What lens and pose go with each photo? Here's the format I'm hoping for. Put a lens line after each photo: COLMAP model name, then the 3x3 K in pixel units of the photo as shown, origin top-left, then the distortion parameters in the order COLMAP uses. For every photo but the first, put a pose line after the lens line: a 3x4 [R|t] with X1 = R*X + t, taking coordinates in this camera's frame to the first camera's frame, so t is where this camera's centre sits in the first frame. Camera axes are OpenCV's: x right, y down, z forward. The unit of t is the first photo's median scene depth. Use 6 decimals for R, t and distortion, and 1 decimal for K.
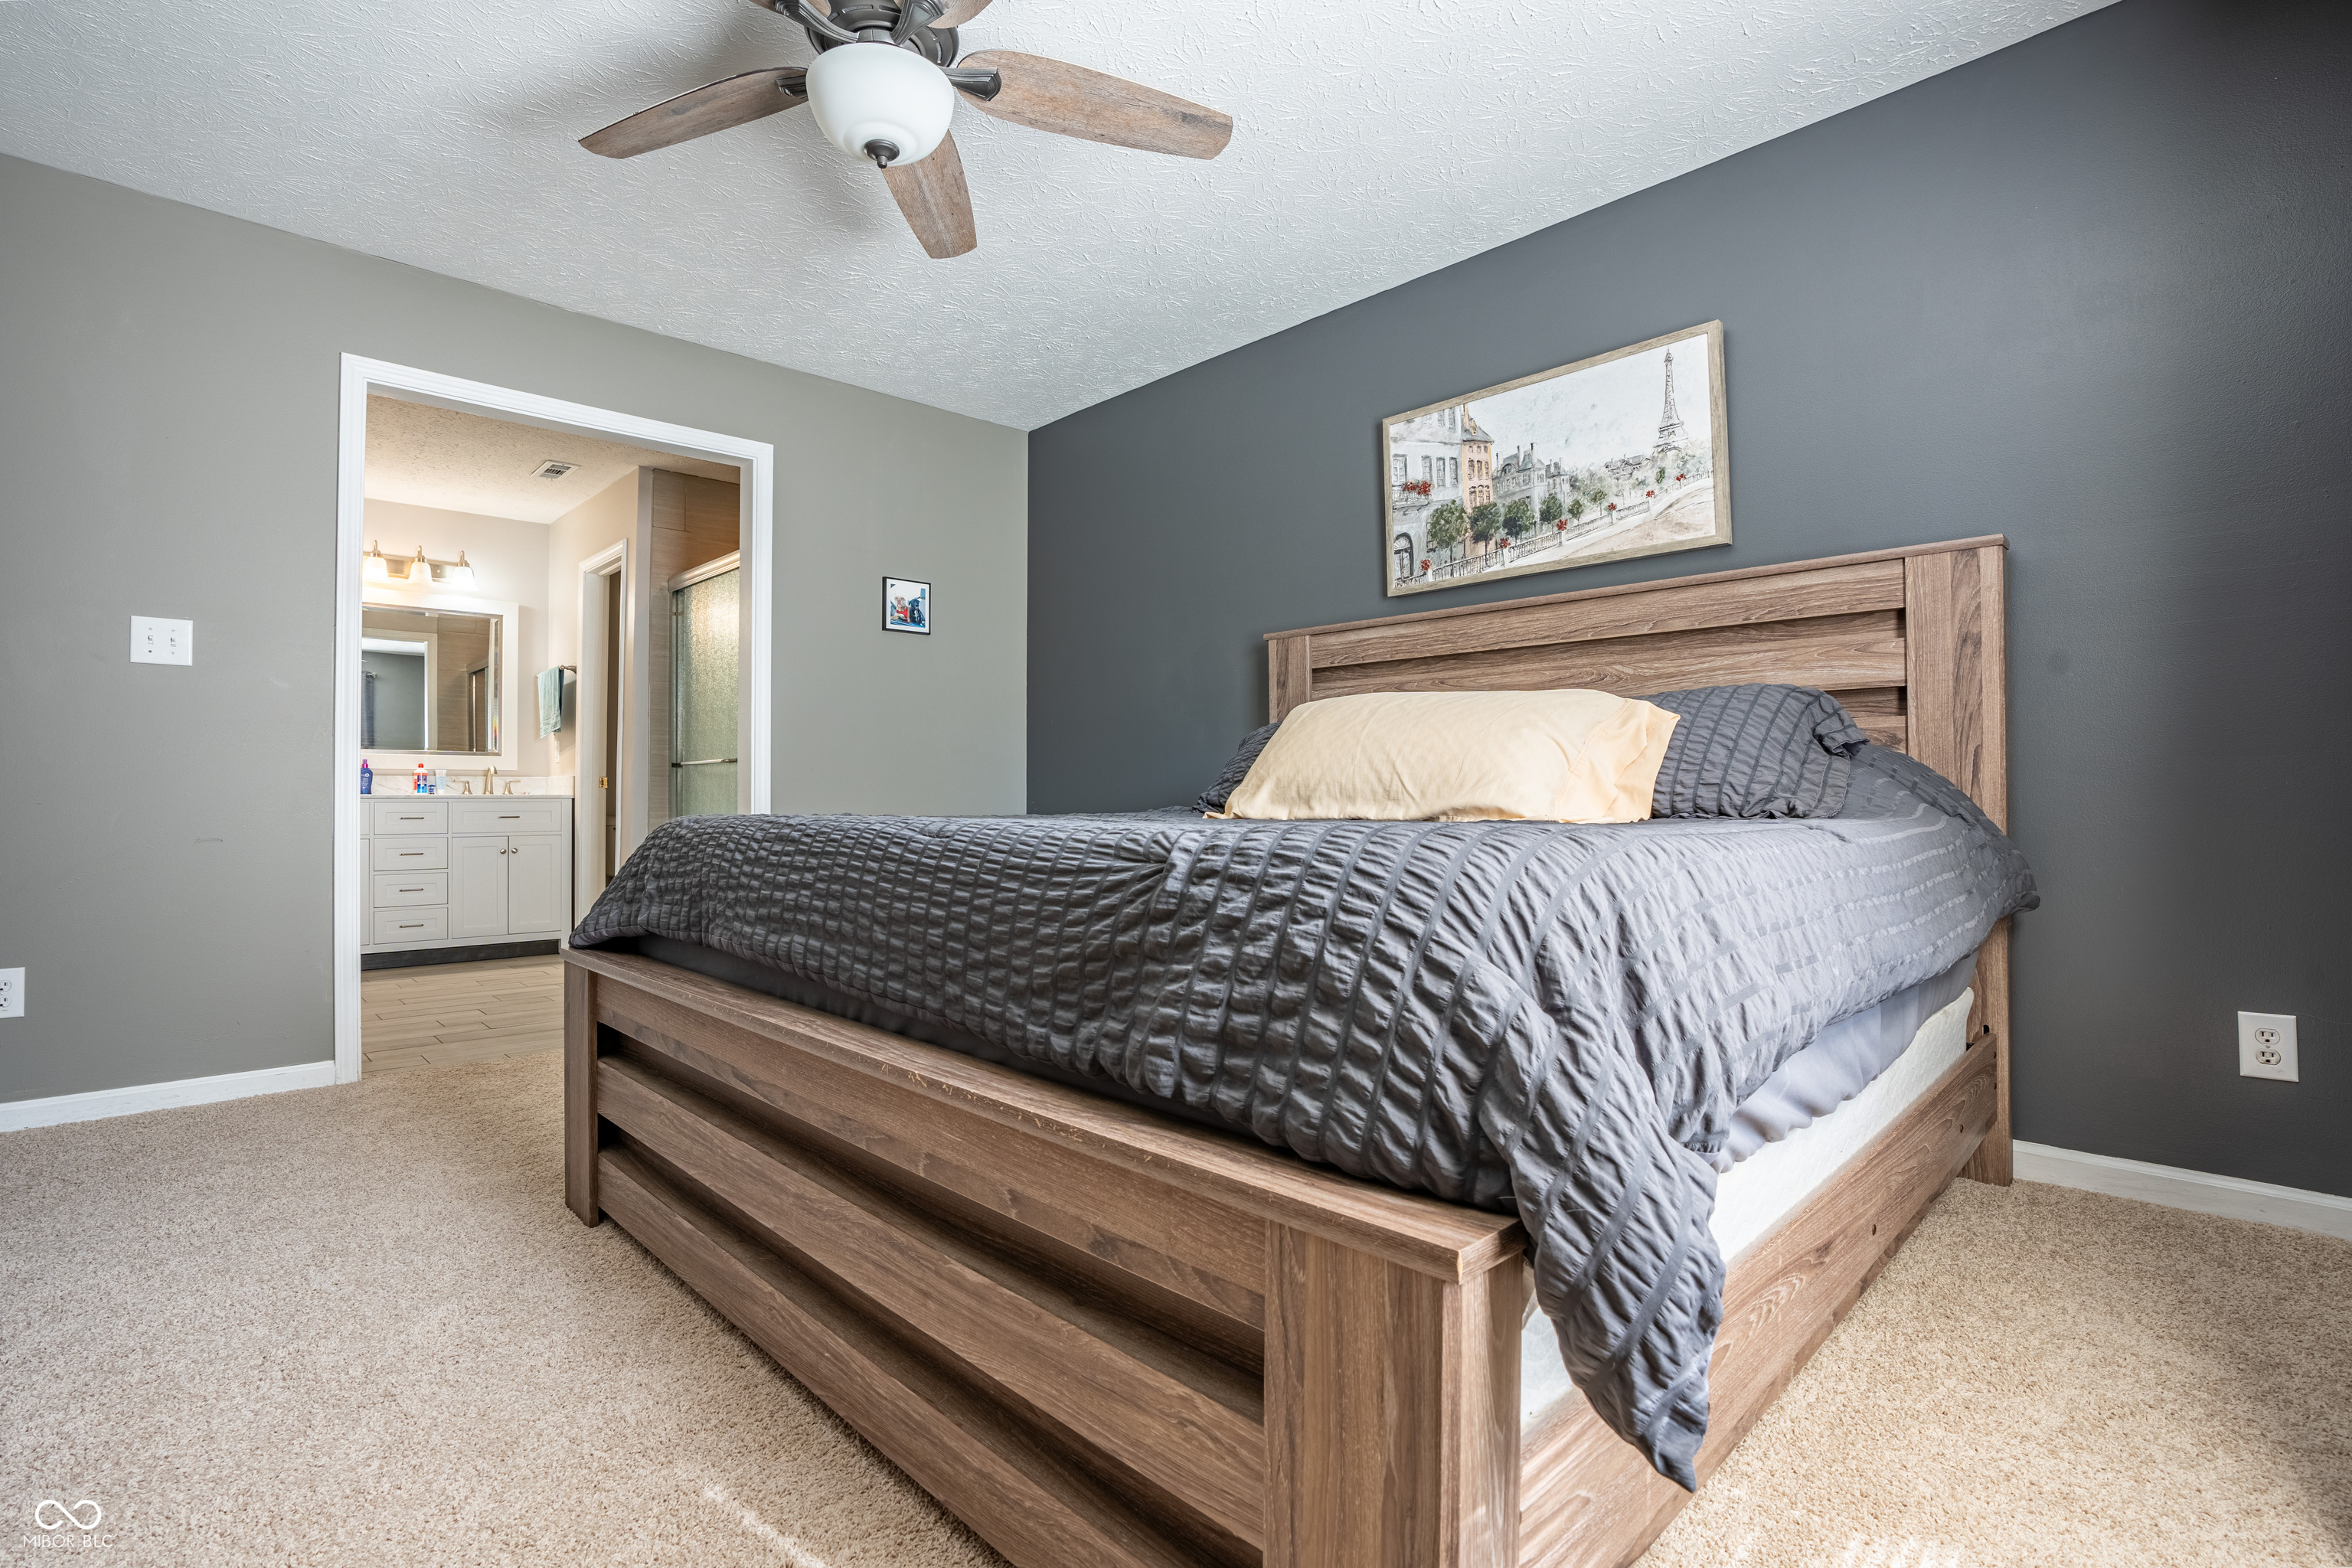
lens RADIAL K [[1080.1, 0, 1165.7], [0, 1080.1, 786.7], [0, 0, 1]] dist [-0.073869, 0.026728]
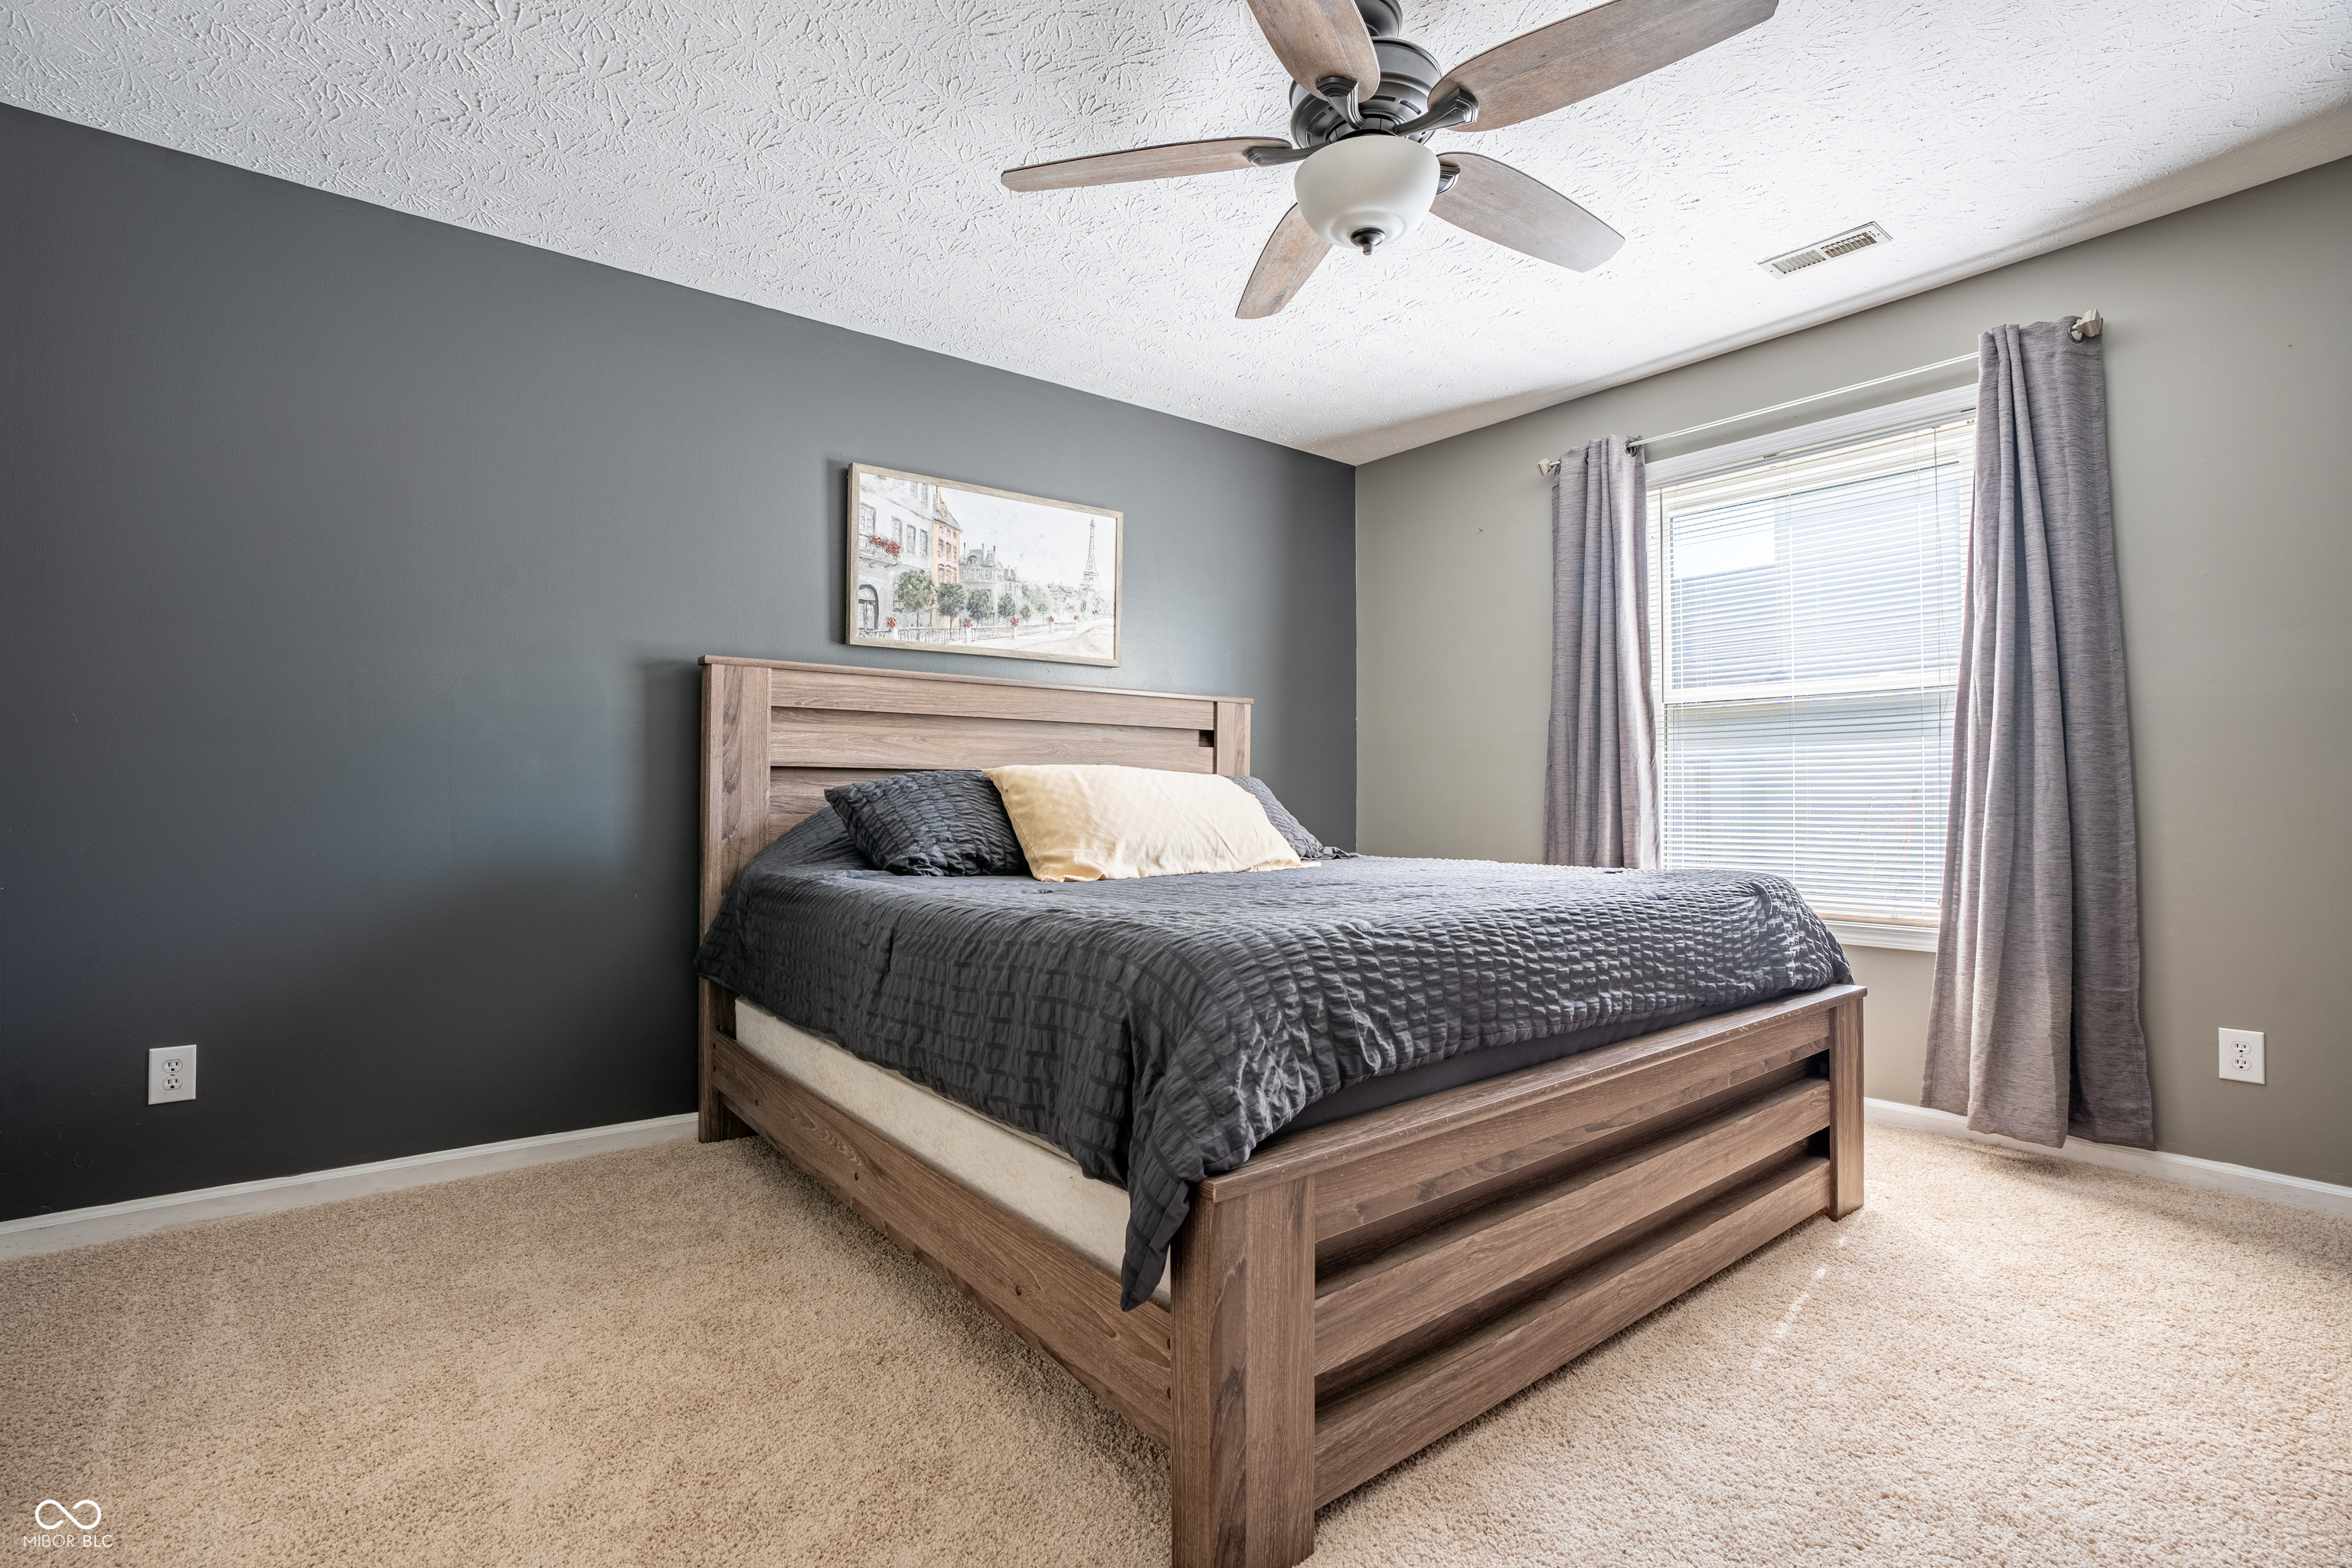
lens RADIAL K [[1080.1, 0, 1165.7], [0, 1080.1, 786.7], [0, 0, 1]] dist [-0.073869, 0.026728]
pose [[0.112502, 0.013173, 0.993564, -0.802338], [-0.012544, 0.999851, -0.011836, -0.041510], [-0.993572, -0.011132, 0.112650, 0.655891]]
